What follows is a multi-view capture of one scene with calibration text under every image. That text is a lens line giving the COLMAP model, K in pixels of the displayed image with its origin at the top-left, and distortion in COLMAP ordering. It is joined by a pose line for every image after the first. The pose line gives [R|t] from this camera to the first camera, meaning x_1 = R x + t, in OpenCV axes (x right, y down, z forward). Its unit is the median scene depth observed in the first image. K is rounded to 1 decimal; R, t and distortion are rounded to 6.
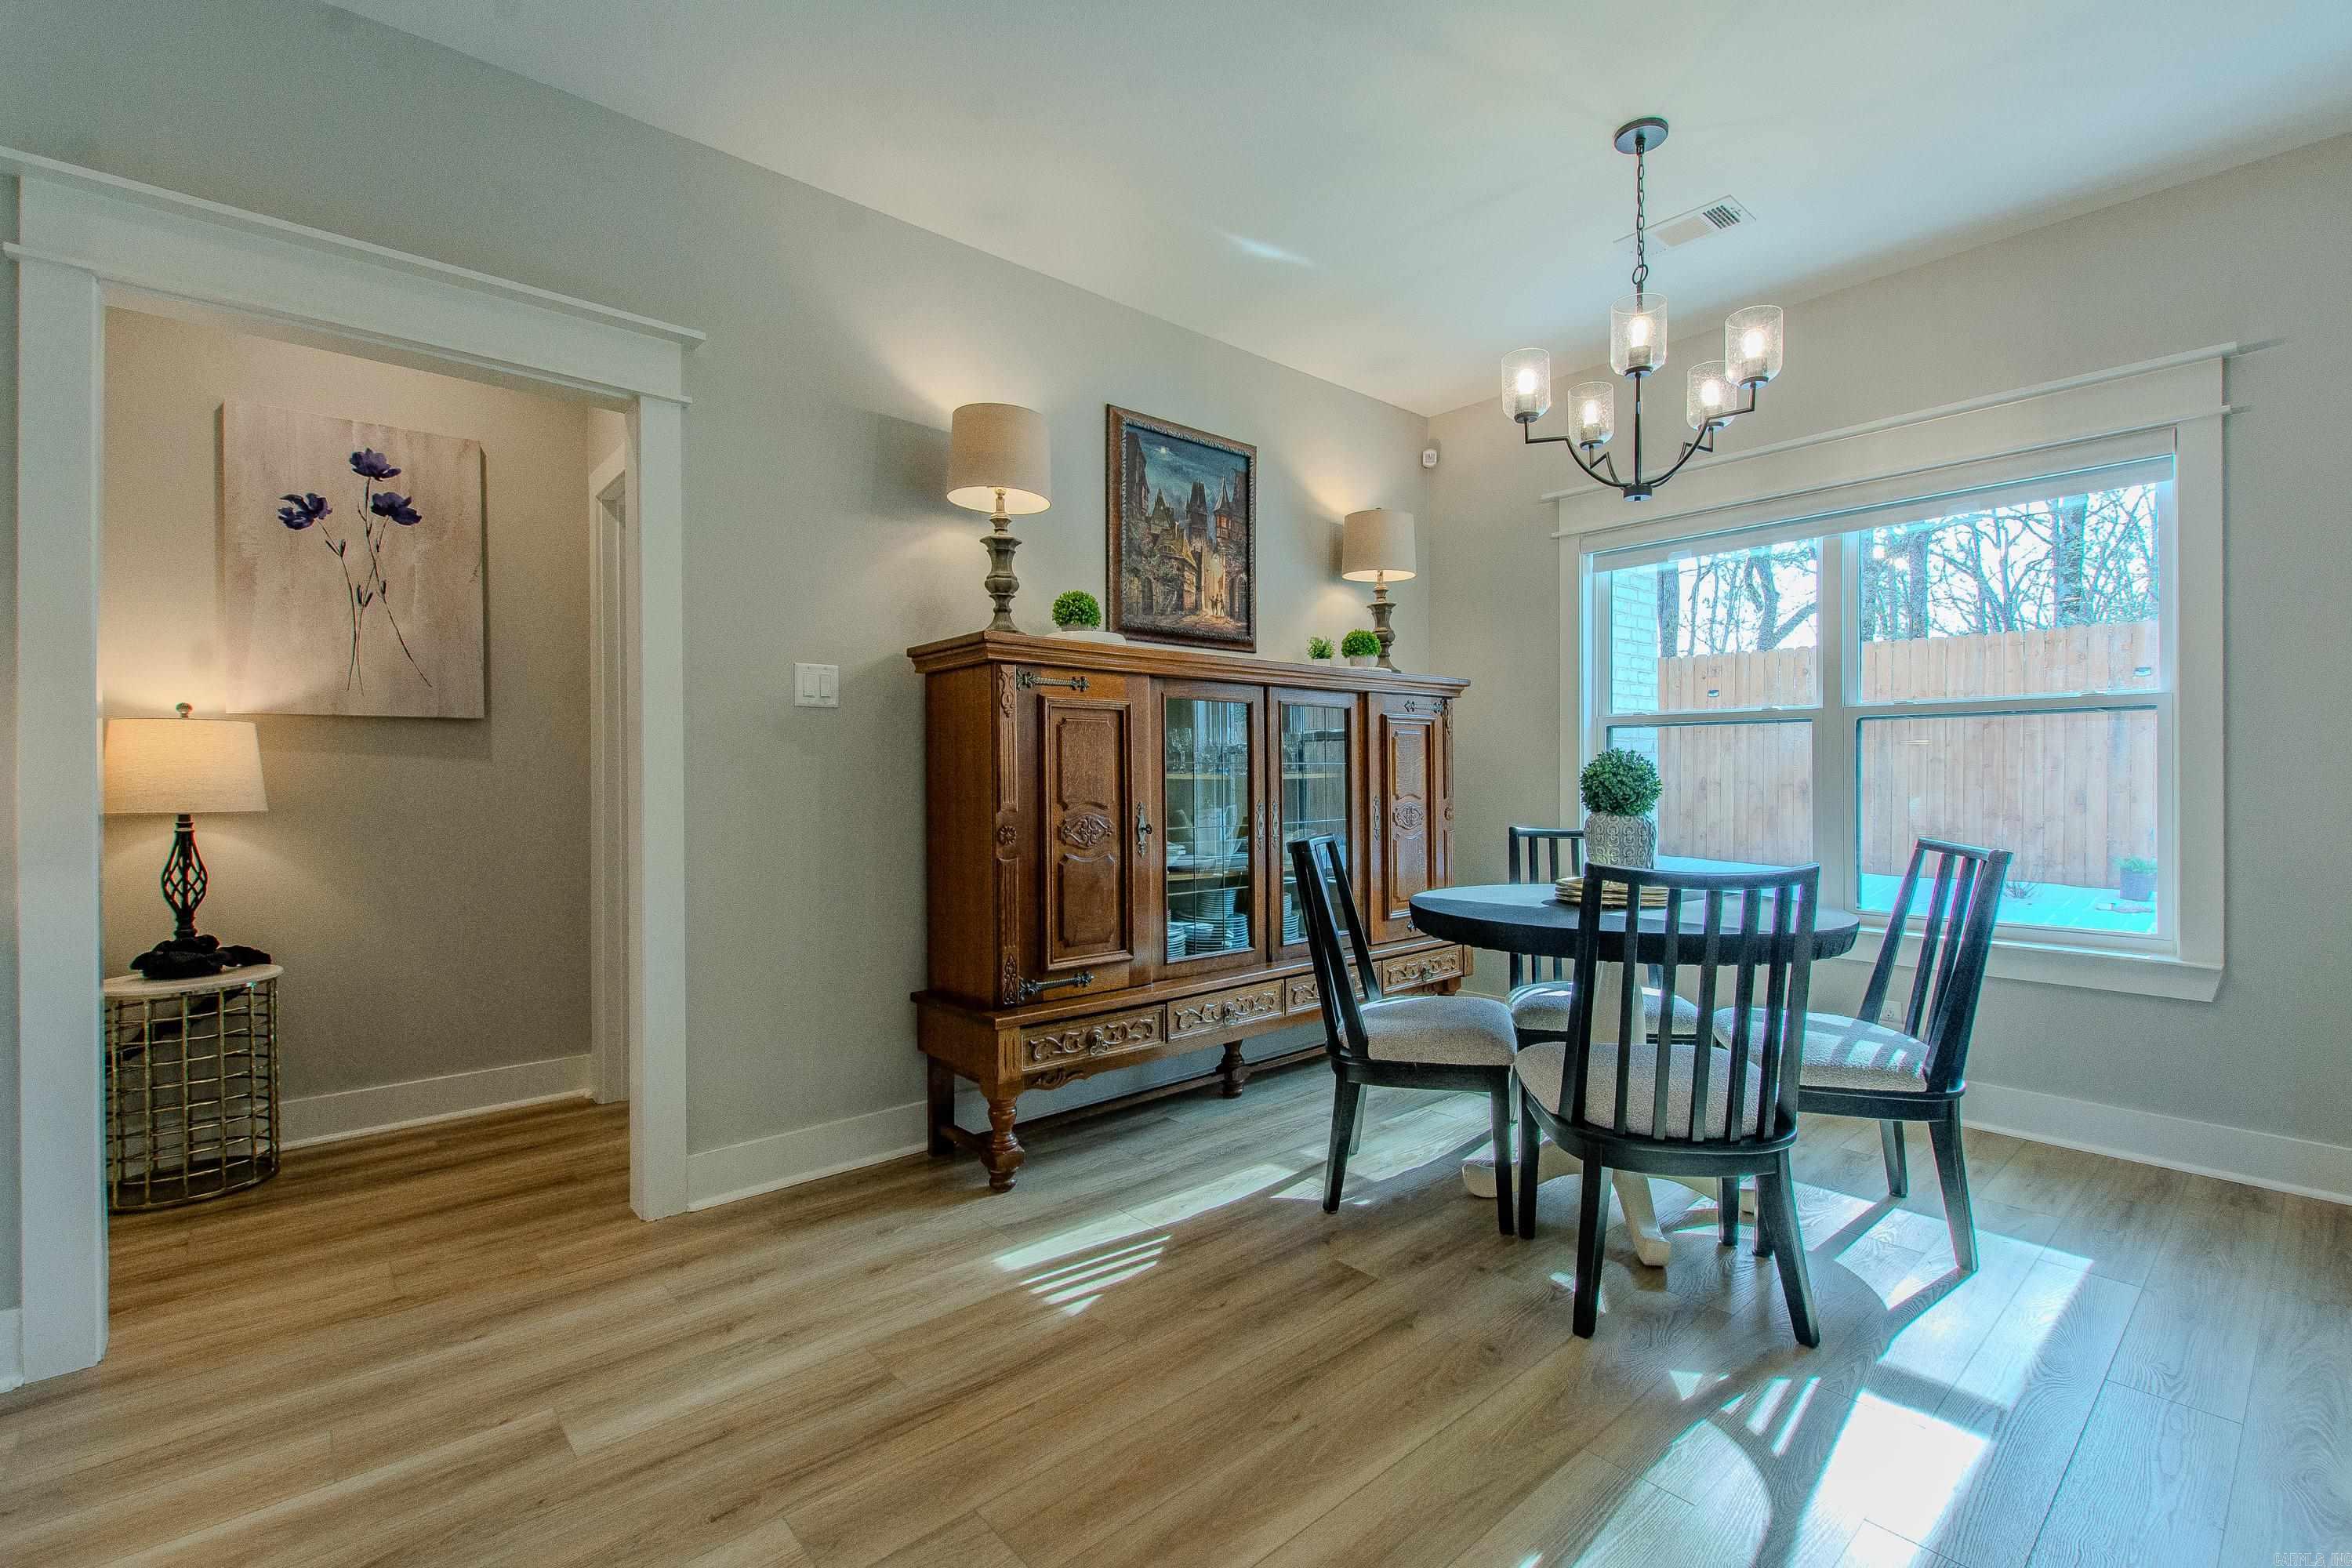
lens RADIAL K [[1041.1, 0, 1230.4], [0, 1041.1, 772.5], [0, 0, 1]] dist [0.008153, -0.003436]
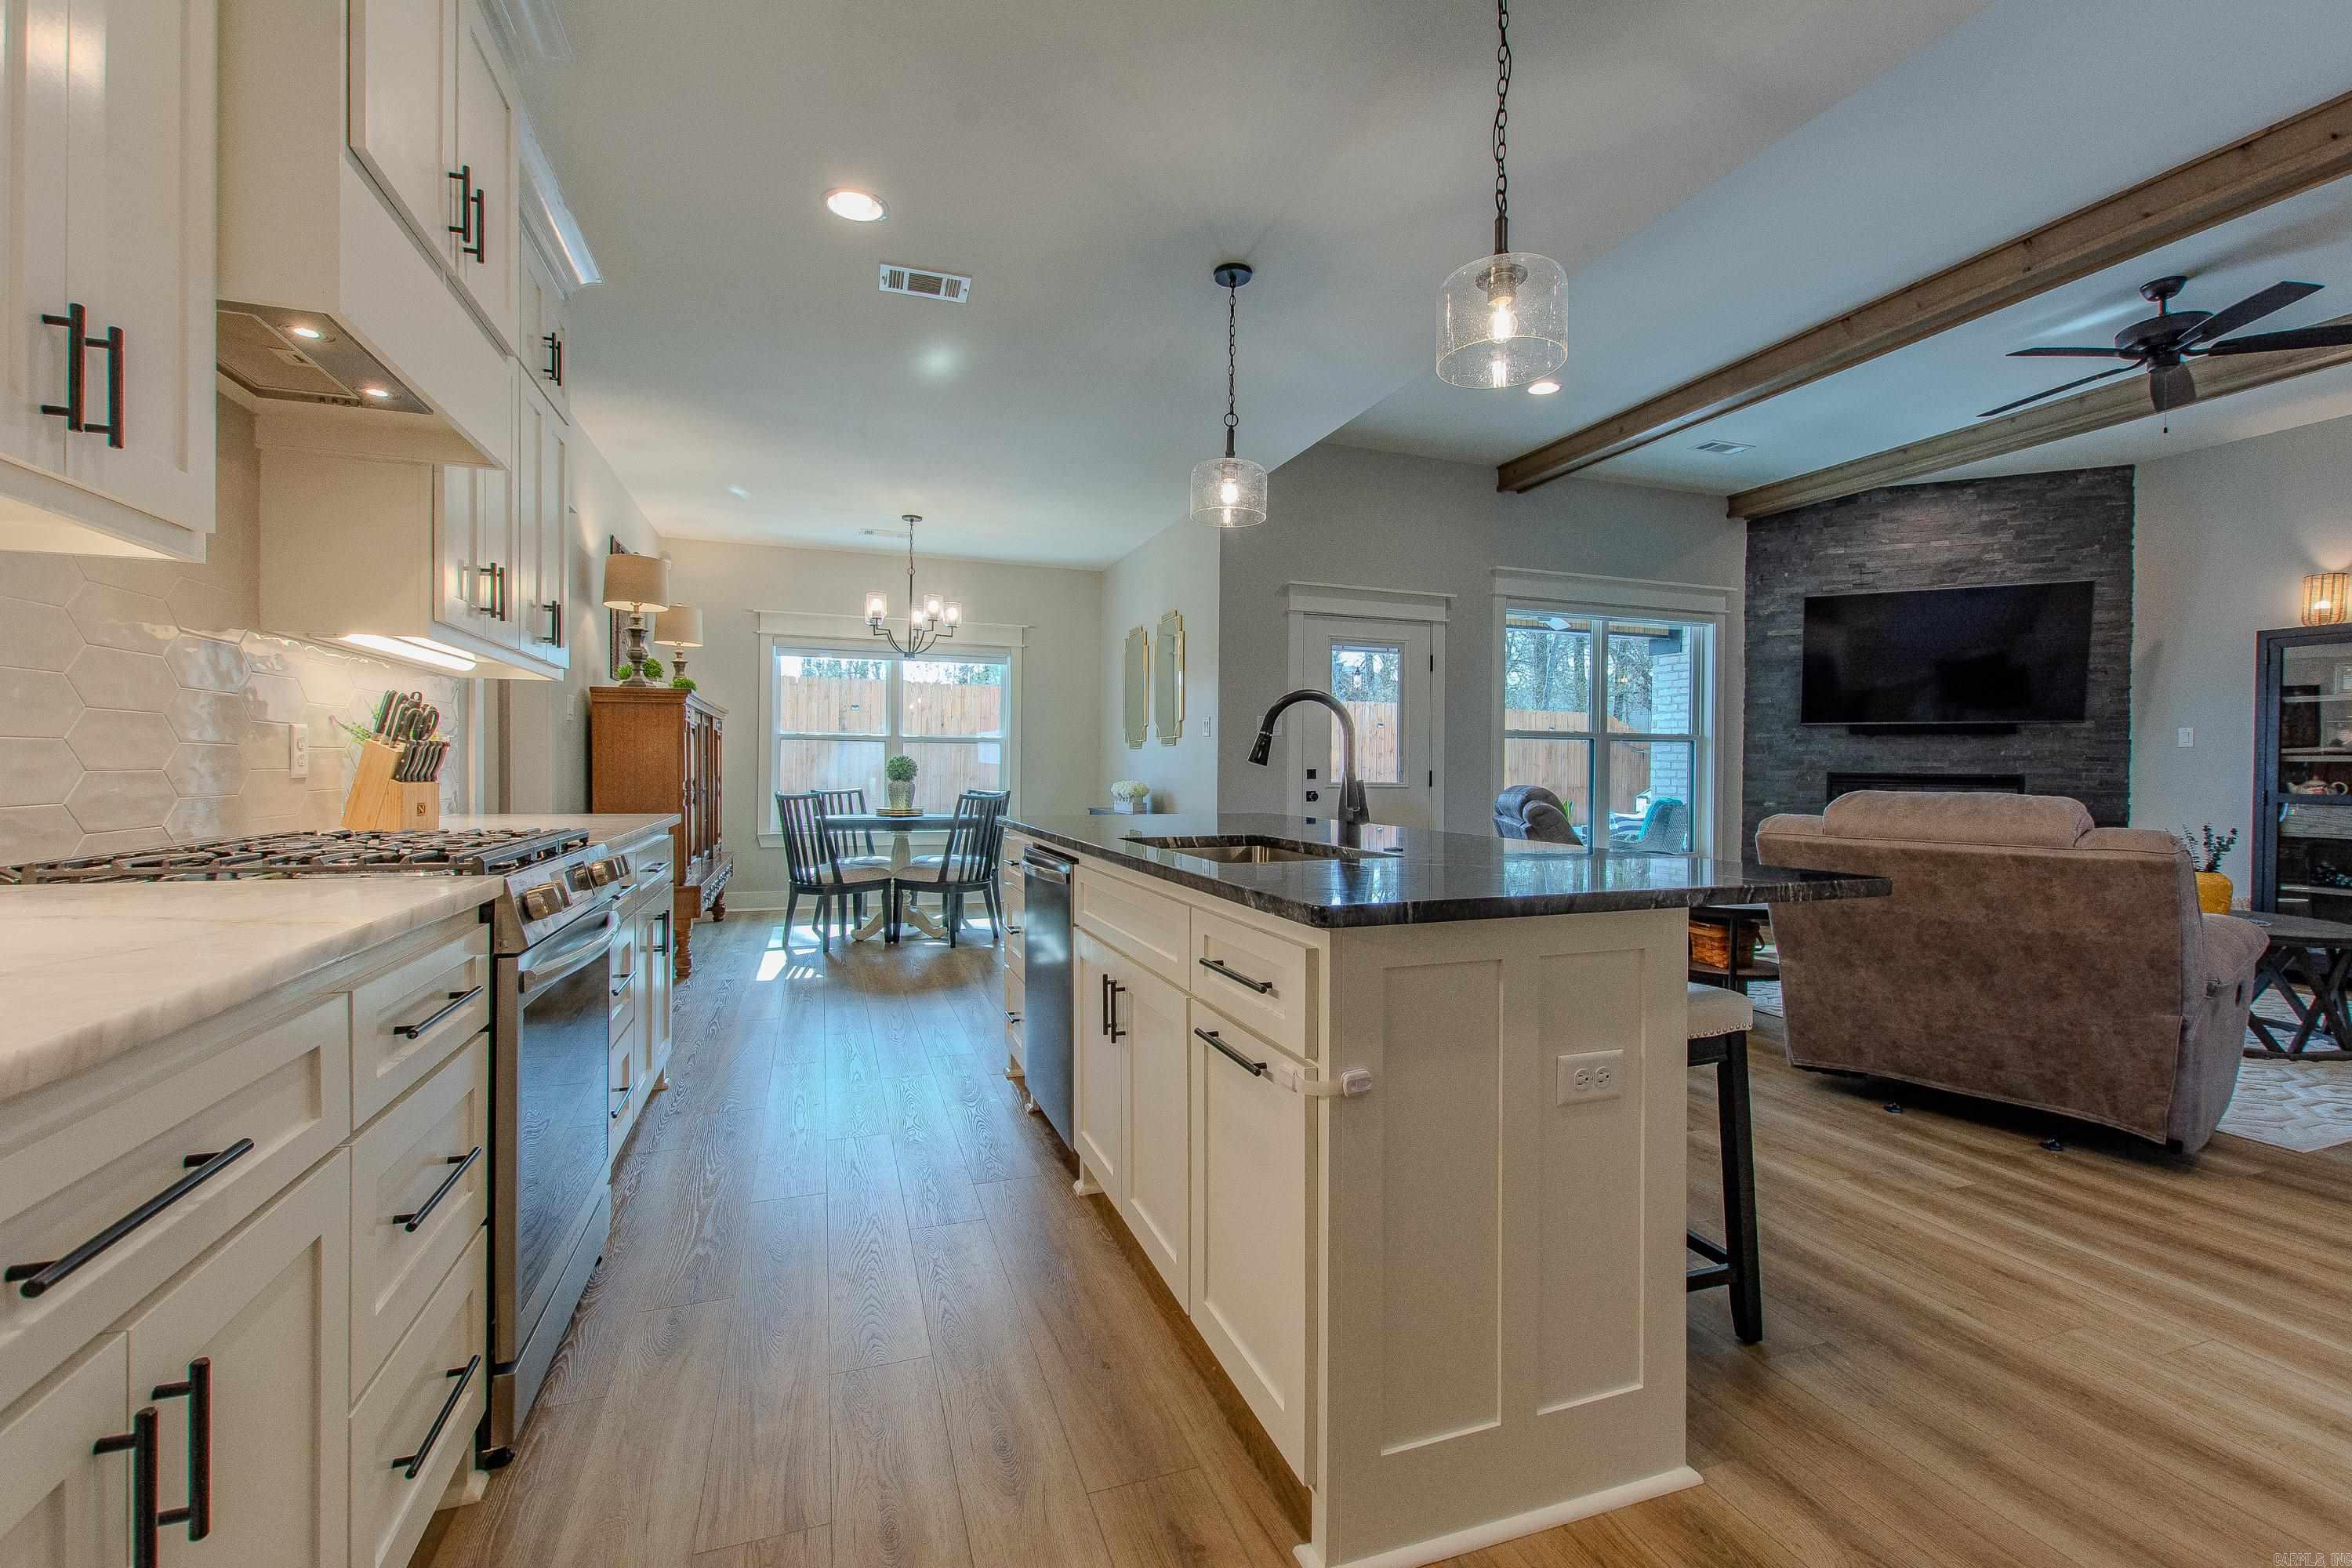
lens RADIAL K [[1014.9, 0, 1186.5], [0, 1014.9, 777.3], [0, 0, 1]] dist [0.007253, -0.003268]
pose [[0.387368, -0.002043, 0.921923, -1.197858], [-0.013525, 0.999877, 0.007898, 0.000615], [-0.921826, -0.015529, 0.387293, -0.438306]]
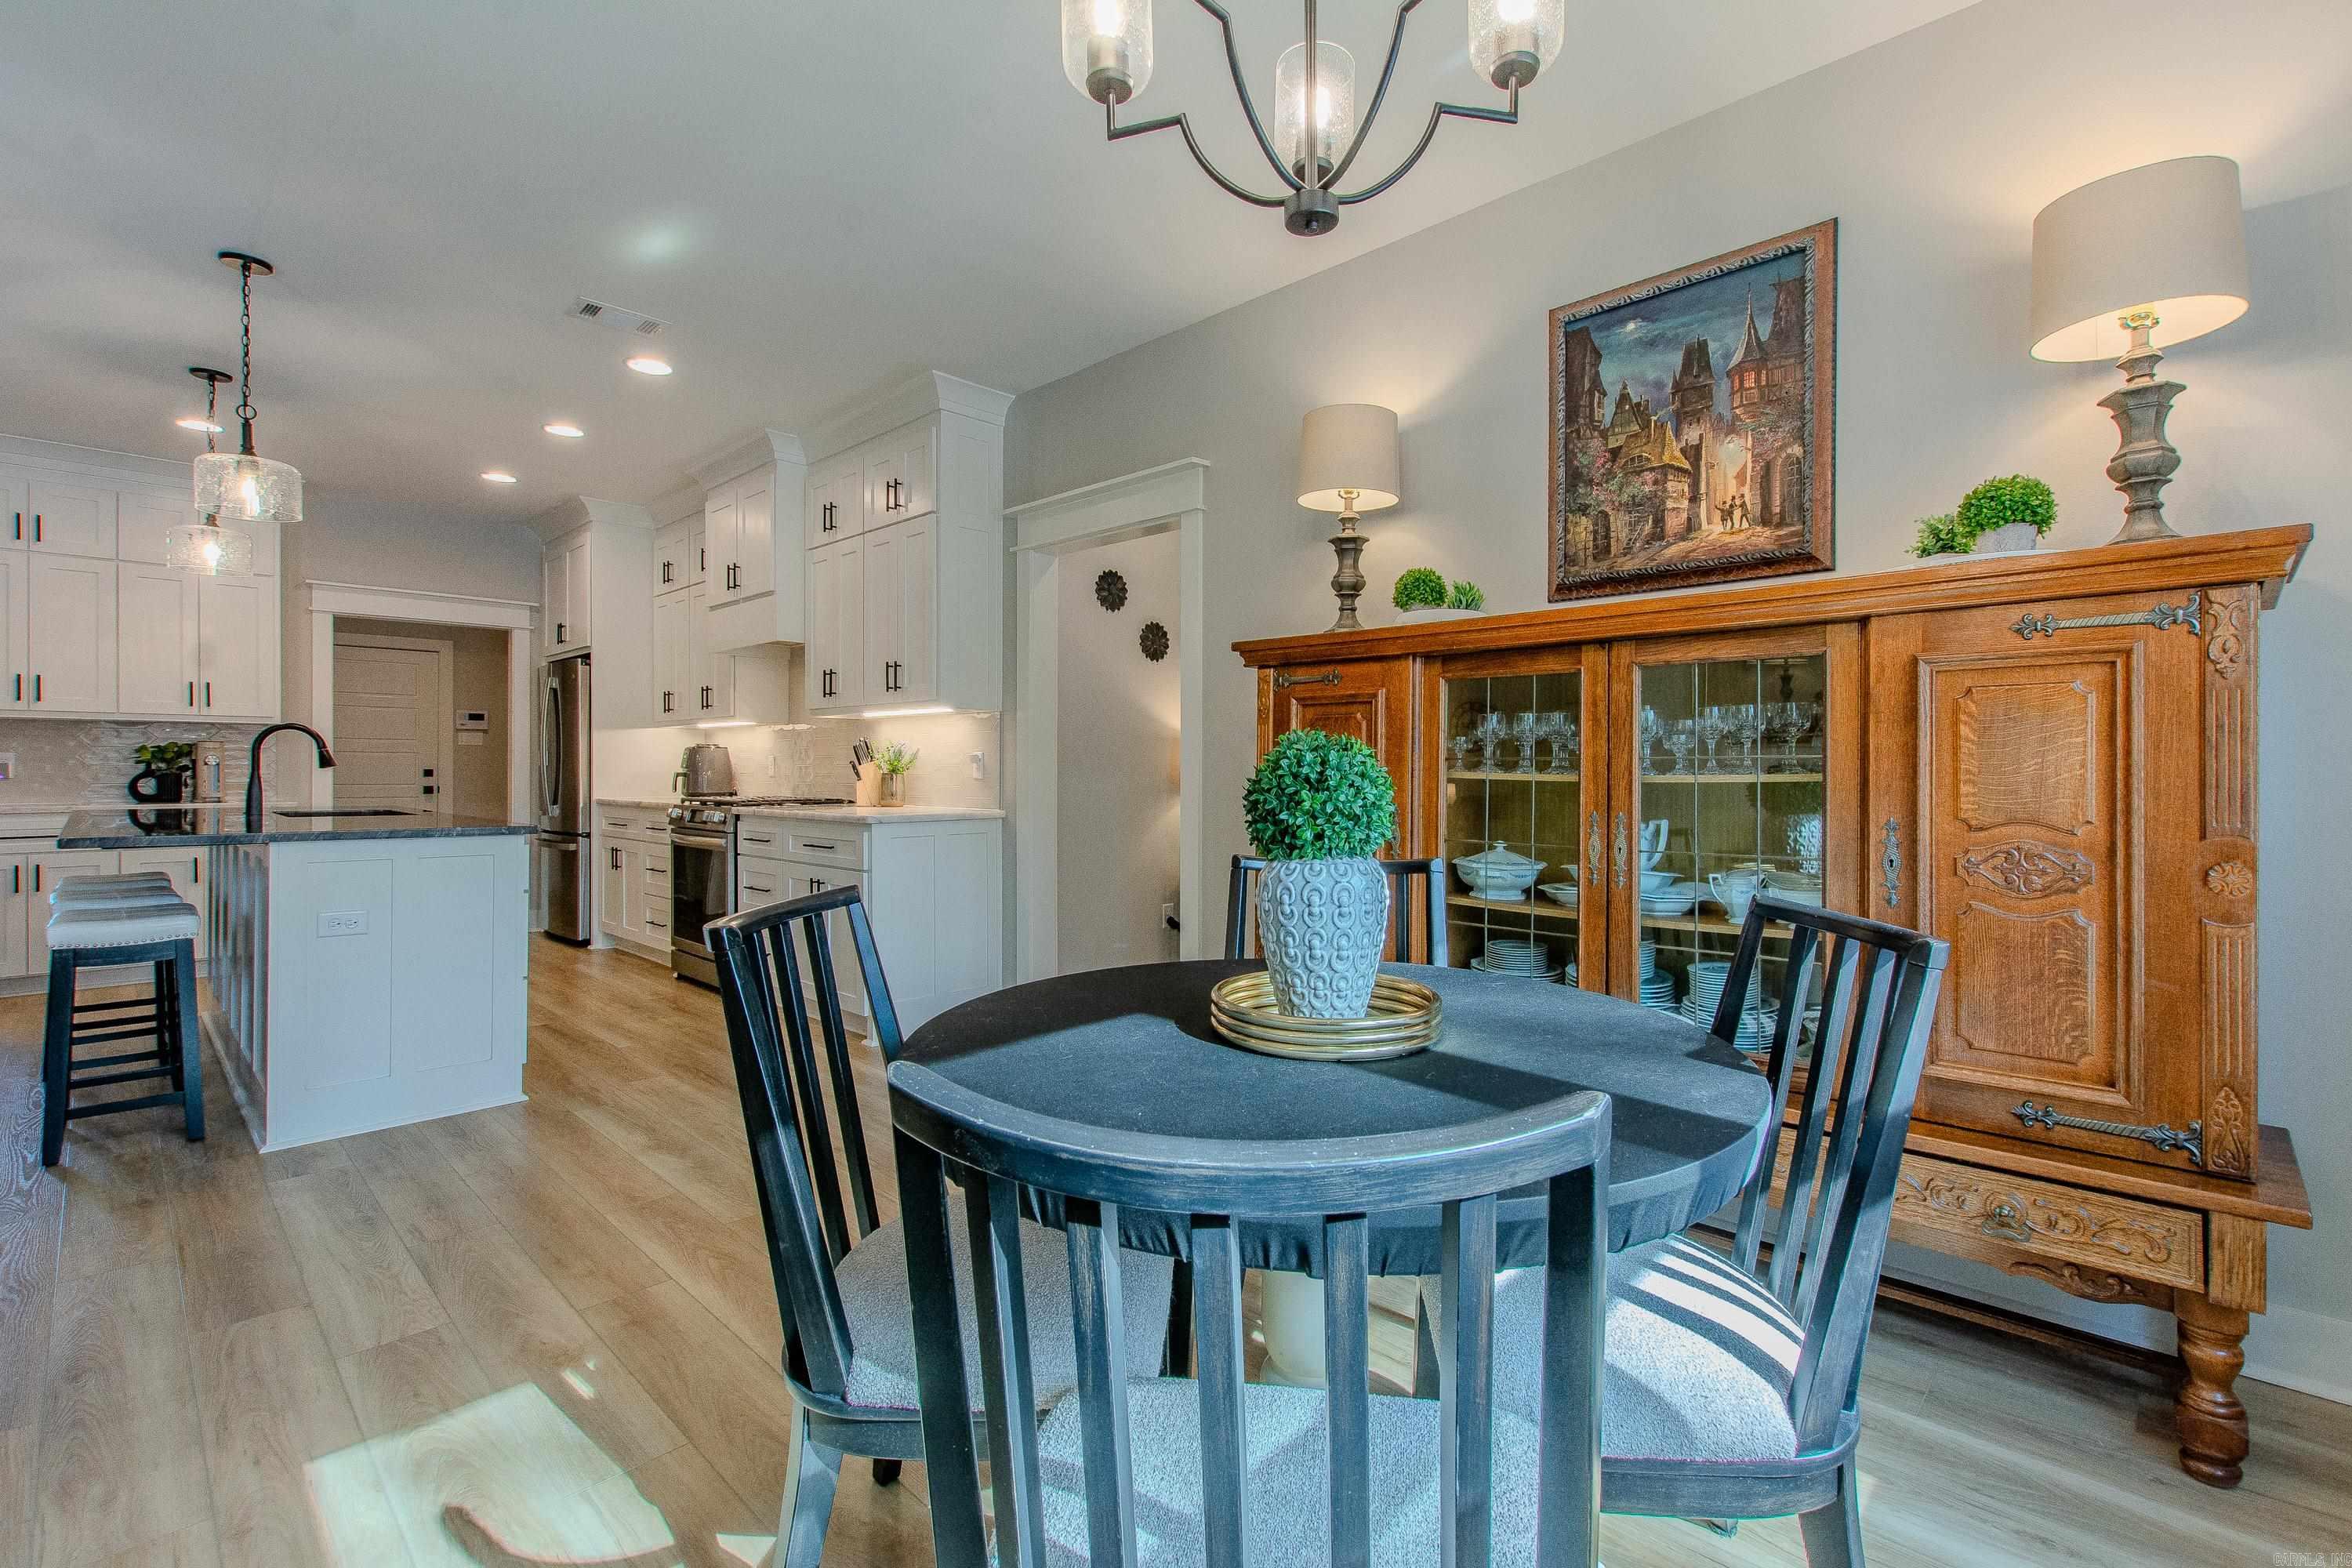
lens RADIAL K [[1041.1, 0, 1230.4], [0, 1041.1, 772.5], [0, 0, 1]] dist [0.008153, -0.003436]
pose [[0.078729, 0.006895, -0.996872, 0.642341], [0.001114, 0.999975, 0.007004, -0.004507], [0.996895, -0.001662, 0.078719, 0.668683]]
